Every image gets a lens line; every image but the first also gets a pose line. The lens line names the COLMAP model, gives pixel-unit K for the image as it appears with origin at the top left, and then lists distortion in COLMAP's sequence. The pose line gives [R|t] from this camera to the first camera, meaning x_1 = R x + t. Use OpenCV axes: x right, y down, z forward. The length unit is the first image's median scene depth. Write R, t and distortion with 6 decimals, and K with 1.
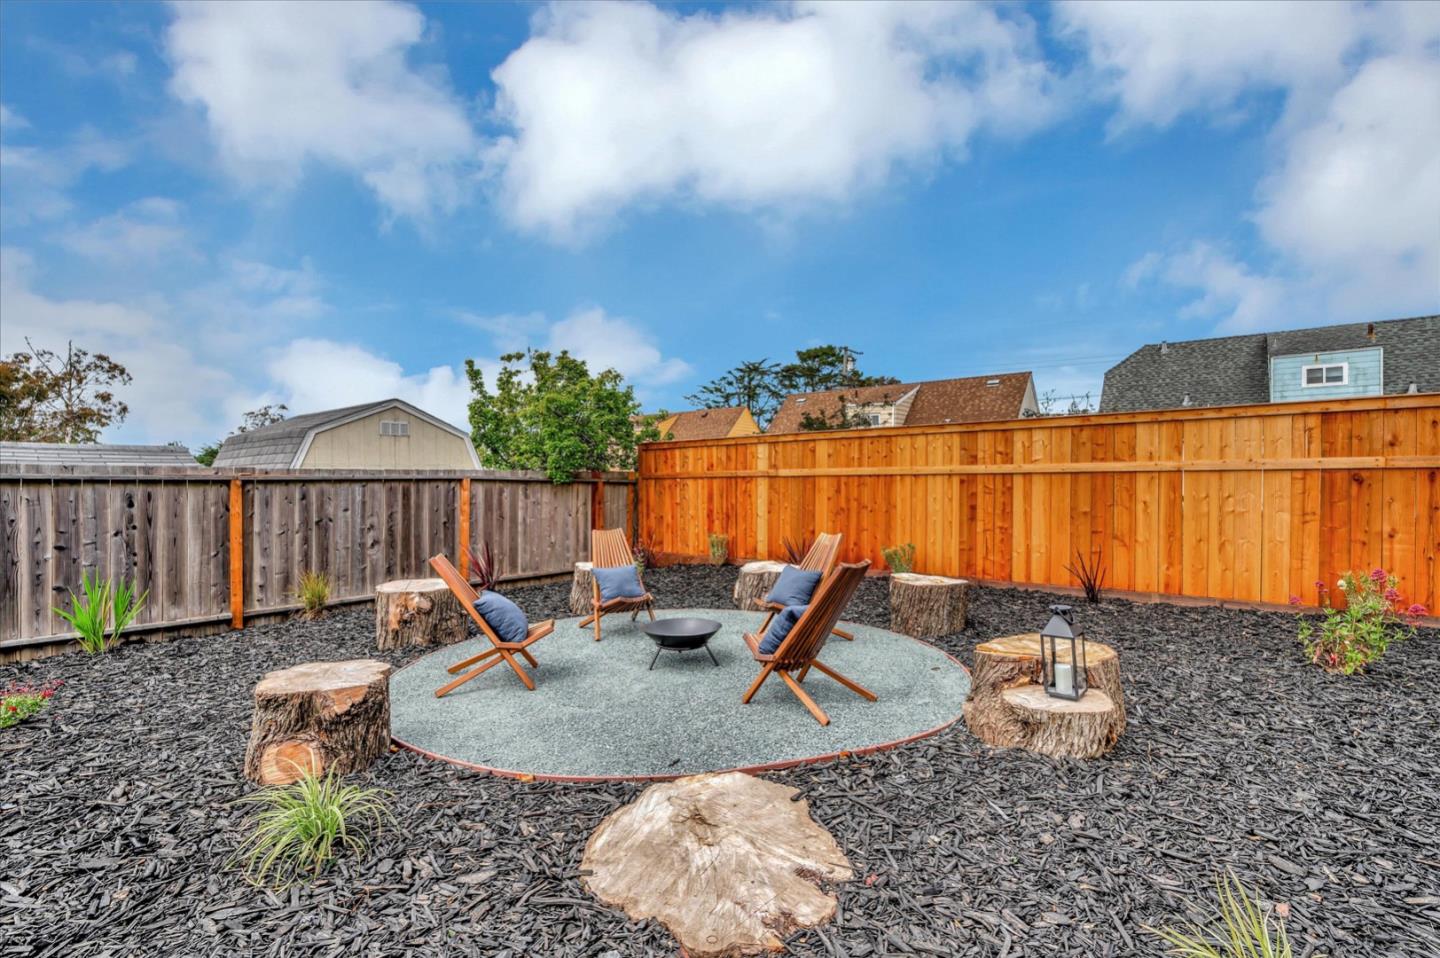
lens RADIAL K [[631.8, 0, 727.7], [0, 631.8, 485.2], [0, 0, 1]] dist [0.000995, -0.000076]
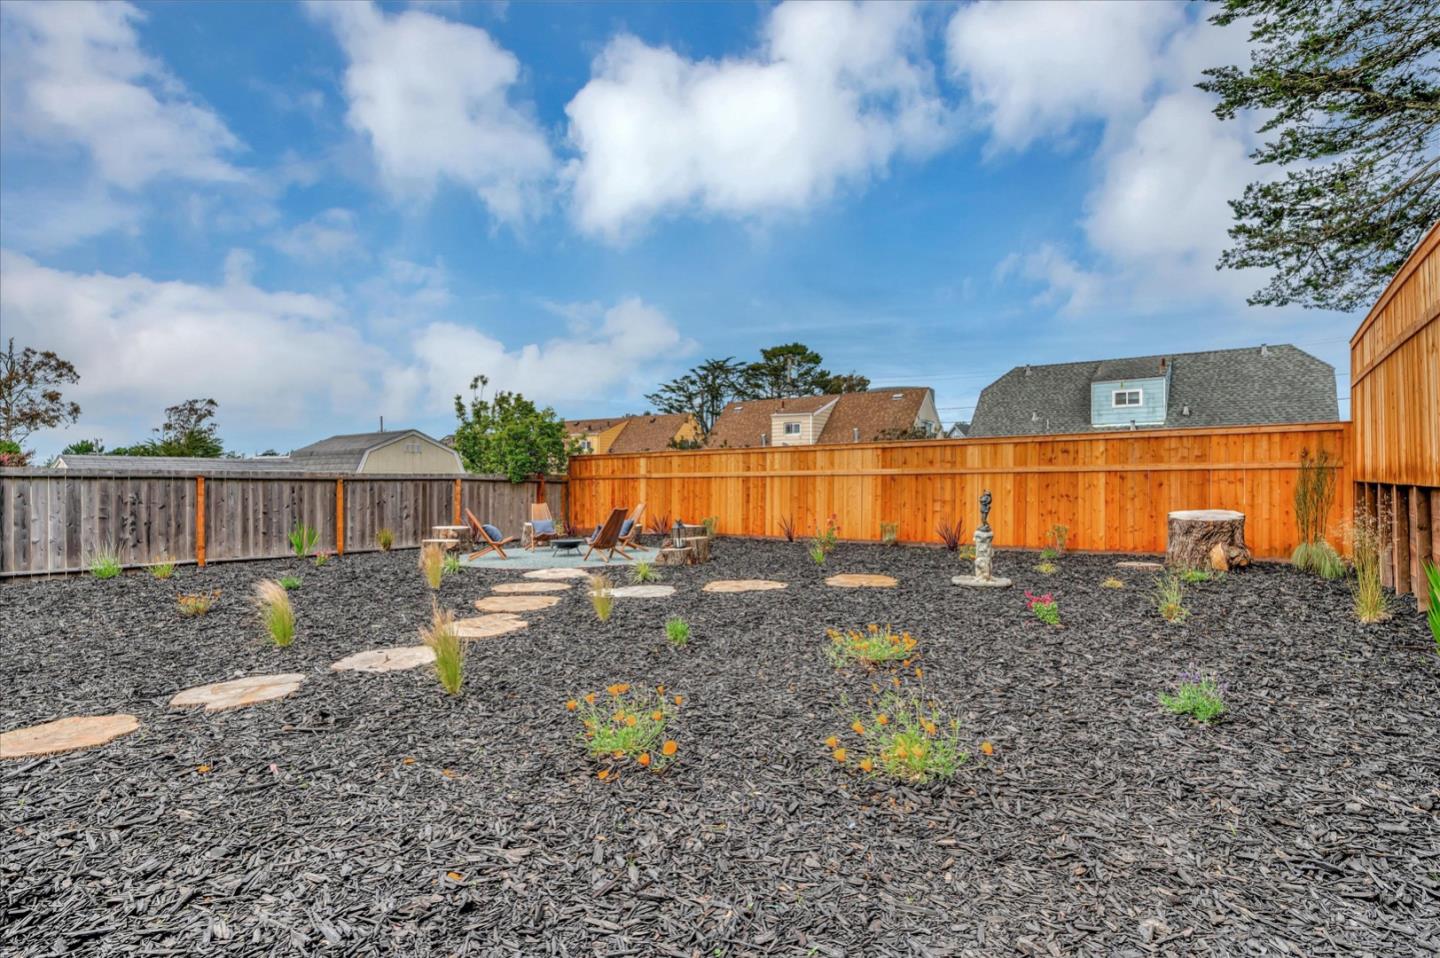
lens RADIAL K [[713.7, 0, 720.3], [0, 713.7, 475.0], [0, 0, 1]] dist [-0.004769, -0.000364]
pose [[0.999830, 0.001324, 0.018377, 0.185349], [-0.000989, 0.999834, -0.018214, 0.009940], [-0.018398, 0.018193, 0.999665, -0.691475]]
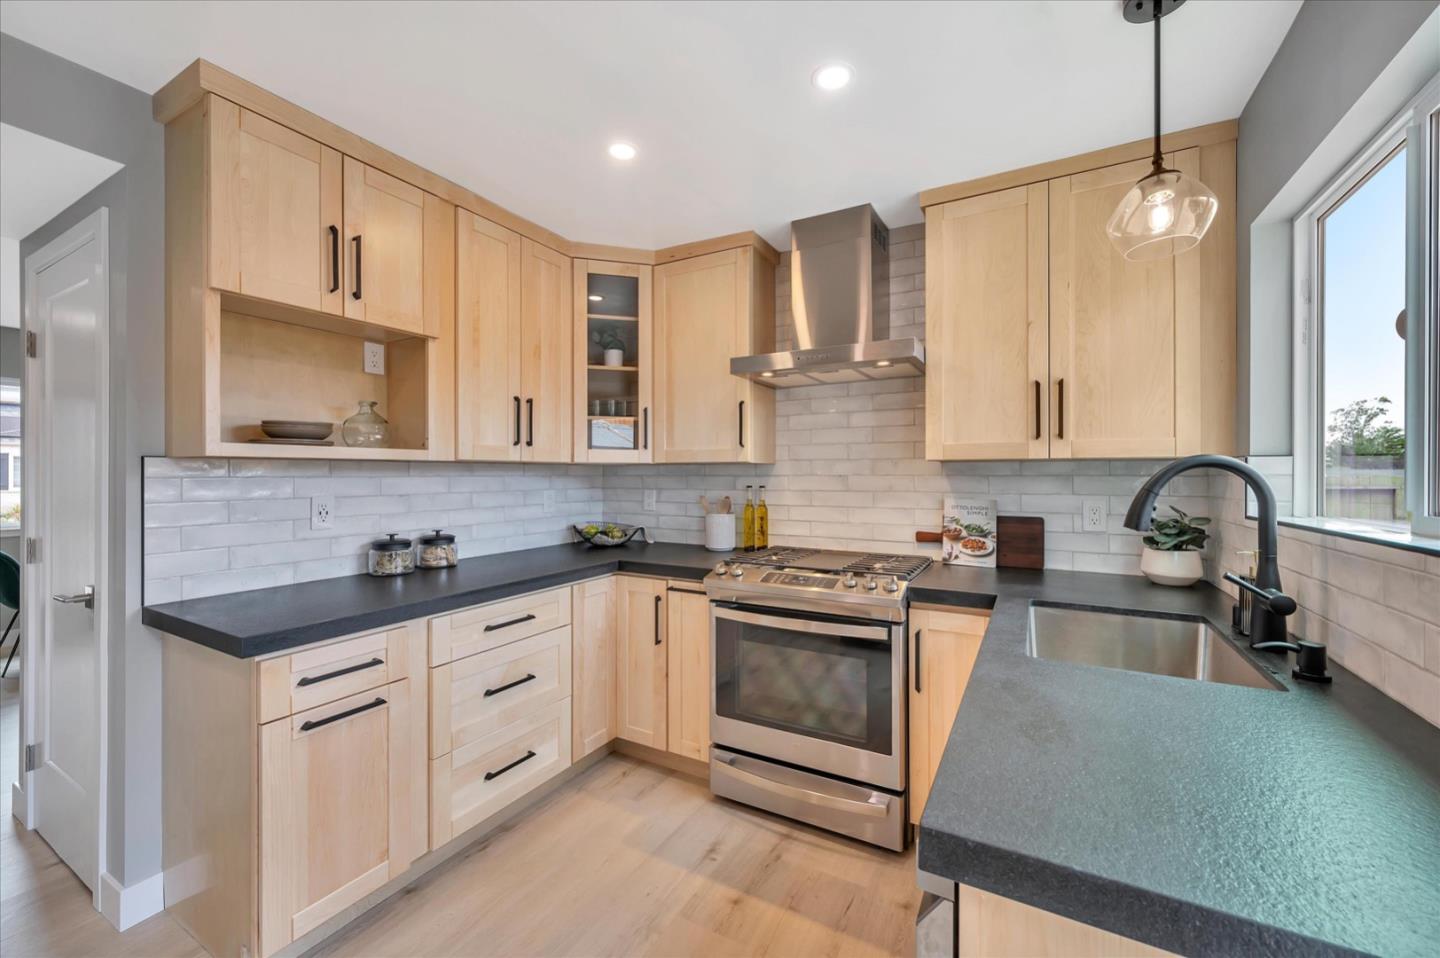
lens RADIAL K [[568.7, 0, 723.3], [0, 568.7, 475.2], [0, 0, 1]] dist [0.003509, 0.000493]
pose [[0.156819, -0.000191, -0.987627, -0.516833], [-0.014398, 0.999893, -0.002480, -0.002697], [0.987522, 0.014609, 0.156799, -0.875571]]
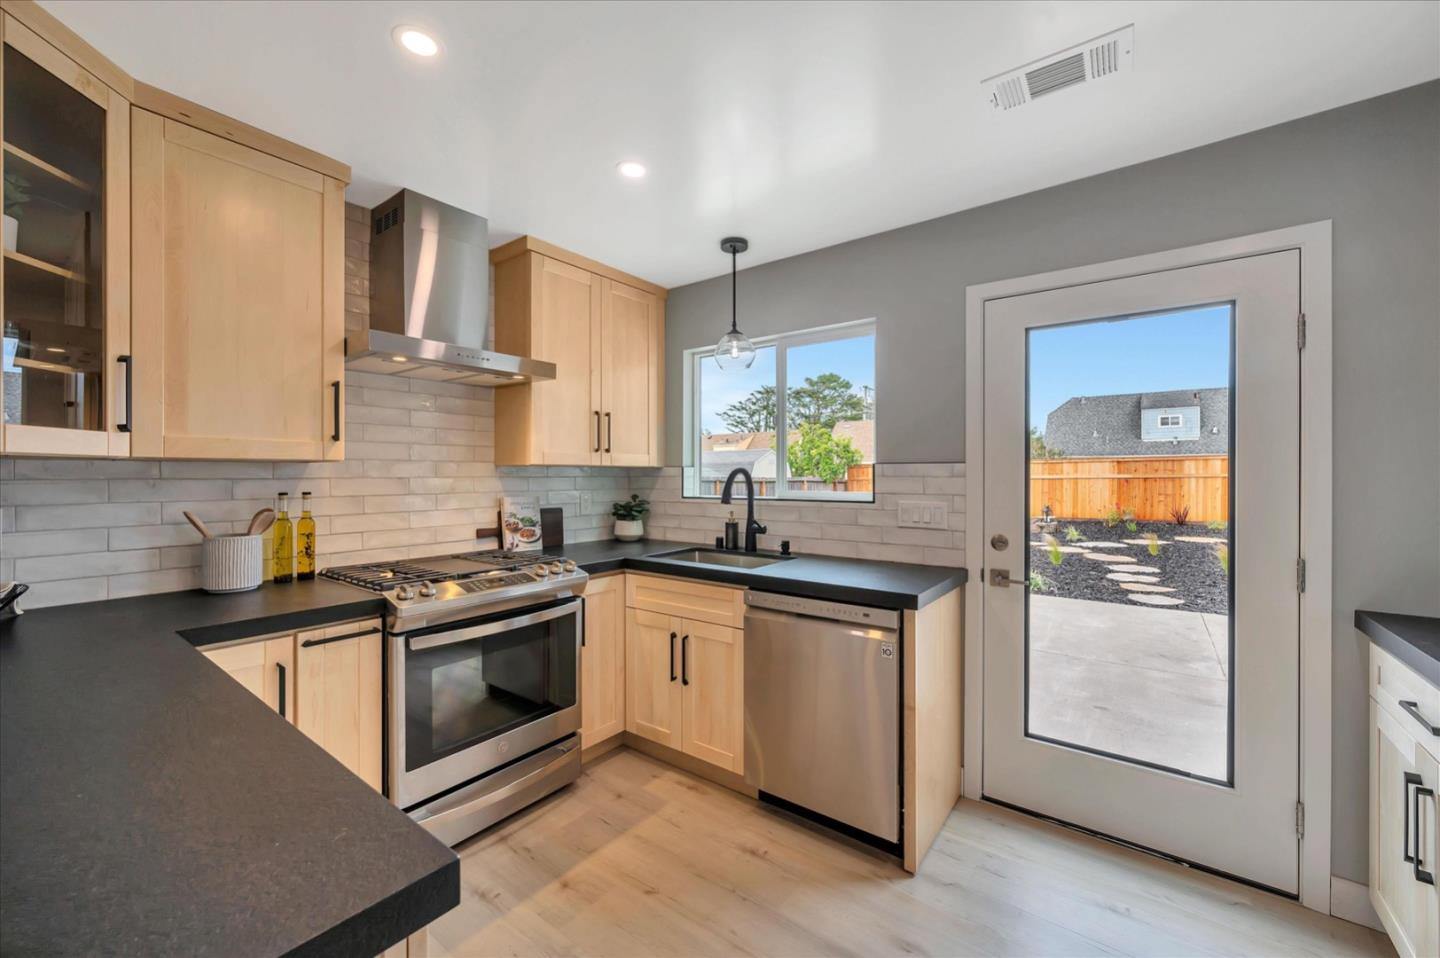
lens RADIAL K [[568.7, 0, 720.1], [0, 568.7, 475.1], [0, 0, 1]] dist [0.003509, 0.000493]
pose [[0.999784, -0.002544, 0.020609, -0.632861], [0.002843, 0.999891, -0.014498, -0.001321], [-0.020570, 0.014554, 0.999682, -1.016802]]
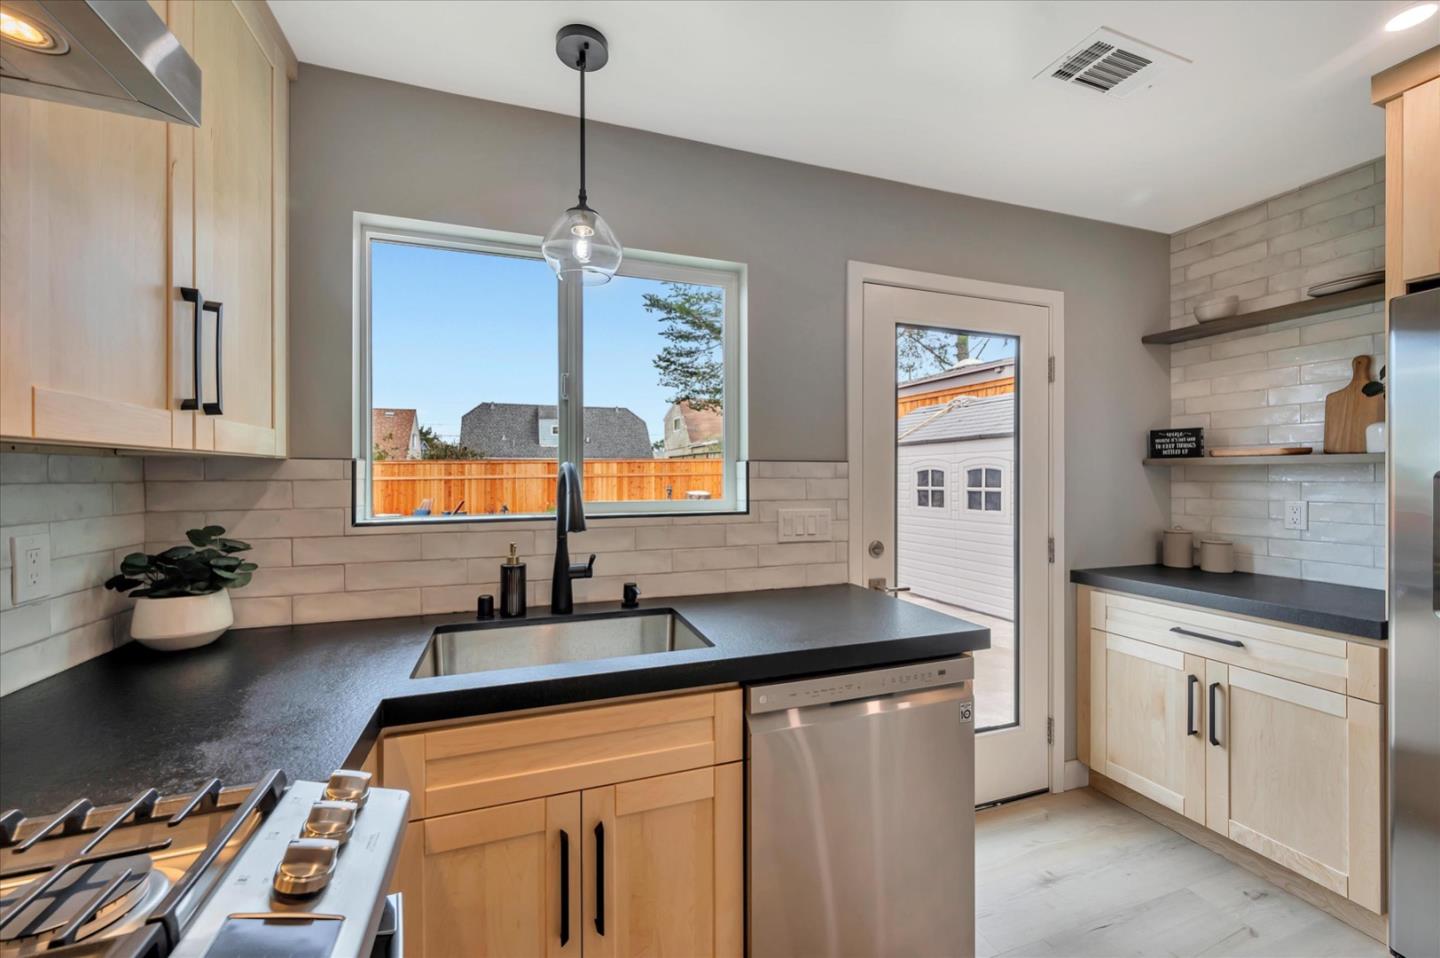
lens RADIAL K [[568.7, 0, 715.5], [0, 568.7, 477.4], [0, 0, 1]] dist [0.003509, 0.000493]
pose [[0.537418, -0.007150, 0.843286, -0.718260], [0.014803, 0.999890, -0.000957, -0.004259], [-0.843186, 0.012997, 0.537464, -0.865223]]
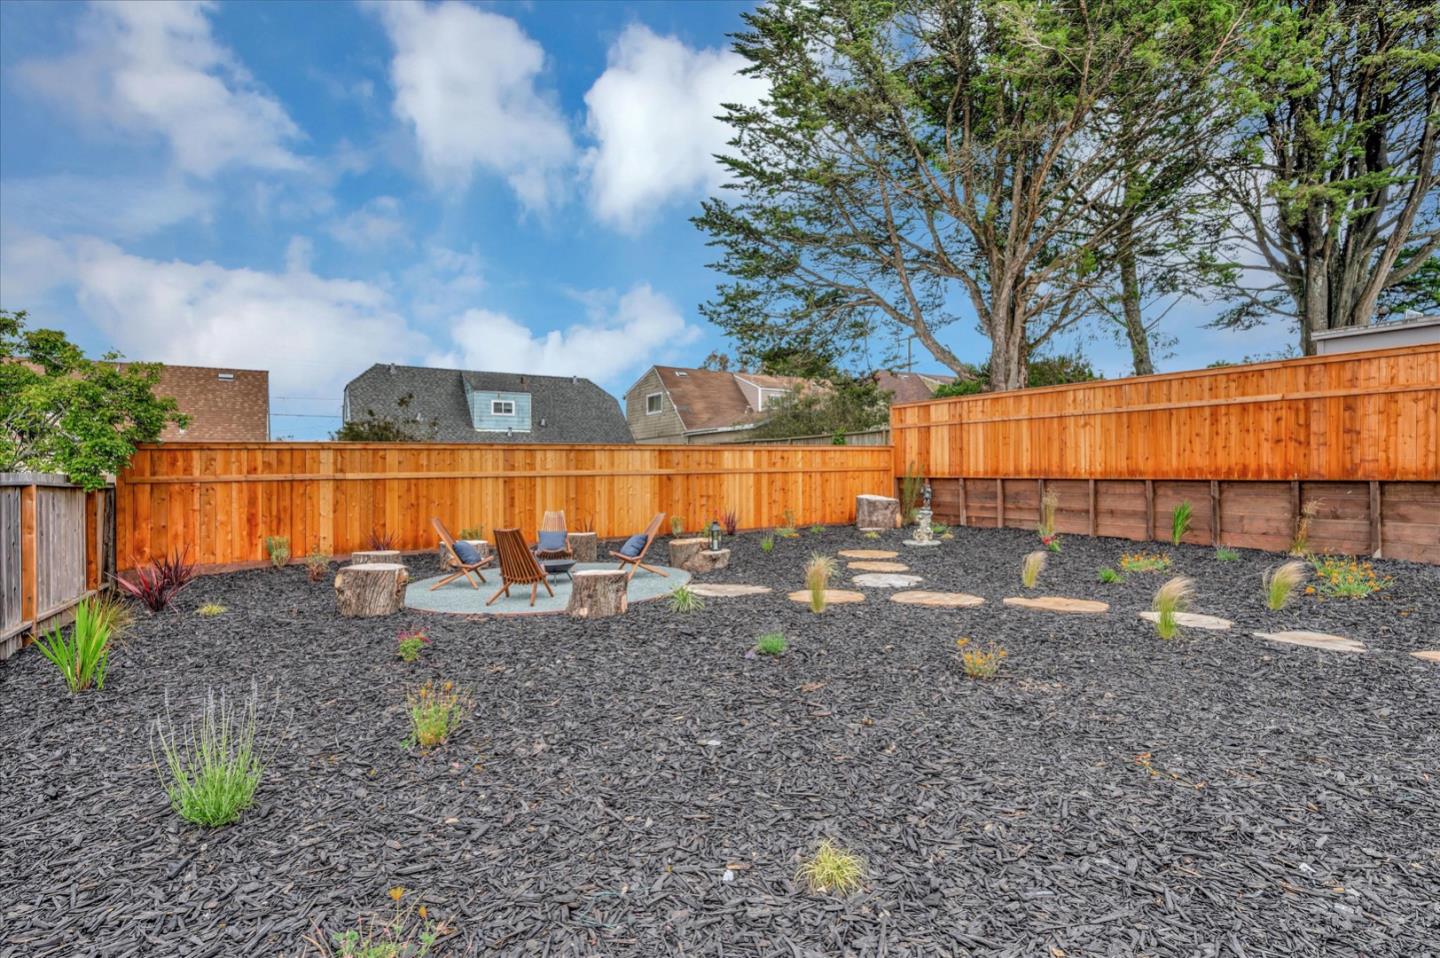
lens RADIAL K [[713.7, 0, 718.5], [0, 713.7, 475.7], [0, 0, 1]] dist [-0.004769, -0.000364]
pose [[0.346703, -0.003046, 0.937970, -0.734448], [0.019524, 0.999801, -0.003970, -0.002366], [-0.937772, 0.019690, 0.346694, -0.055611]]
